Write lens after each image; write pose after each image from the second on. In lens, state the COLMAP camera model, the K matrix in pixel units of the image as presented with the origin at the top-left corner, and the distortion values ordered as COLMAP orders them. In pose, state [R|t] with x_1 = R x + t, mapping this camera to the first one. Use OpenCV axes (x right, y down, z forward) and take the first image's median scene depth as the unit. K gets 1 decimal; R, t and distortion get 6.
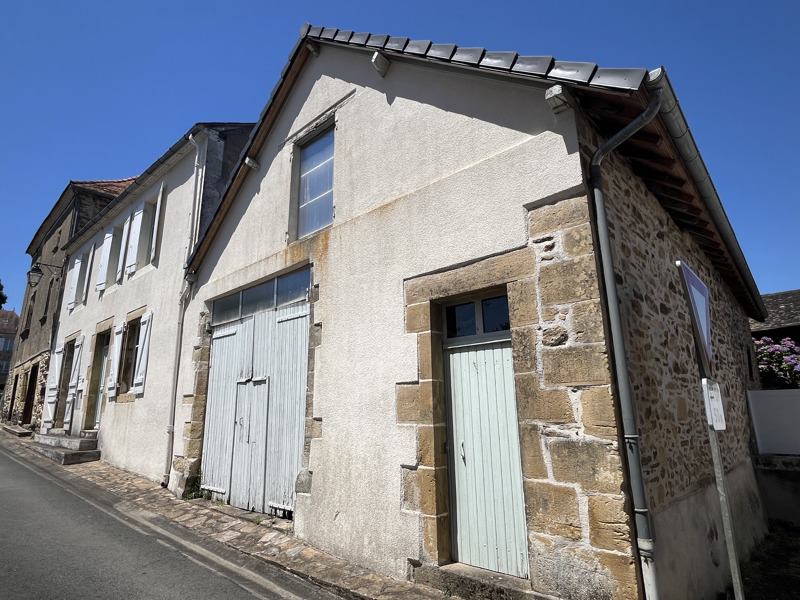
lens RADIAL K [[443.2, 0, 400.0], [0, 443.2, 300.0], [0, 0, 1]] dist [-0.000291, 0.000018]
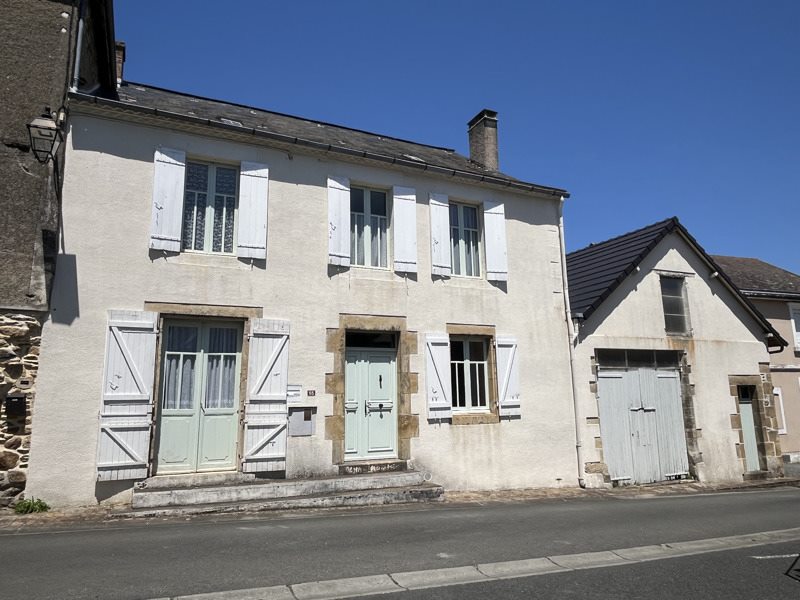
lens RADIAL K [[560.5, 0, 400.0], [0, 560.5, 300.0], [0, 0, 1]] dist [0.004418, 0.001542]
pose [[0.381028, 0.178627, 0.907144, -3.198069], [-0.208788, 0.972438, -0.103787, 0.228536], [-0.900680, -0.149855, 0.407821, 1.217588]]
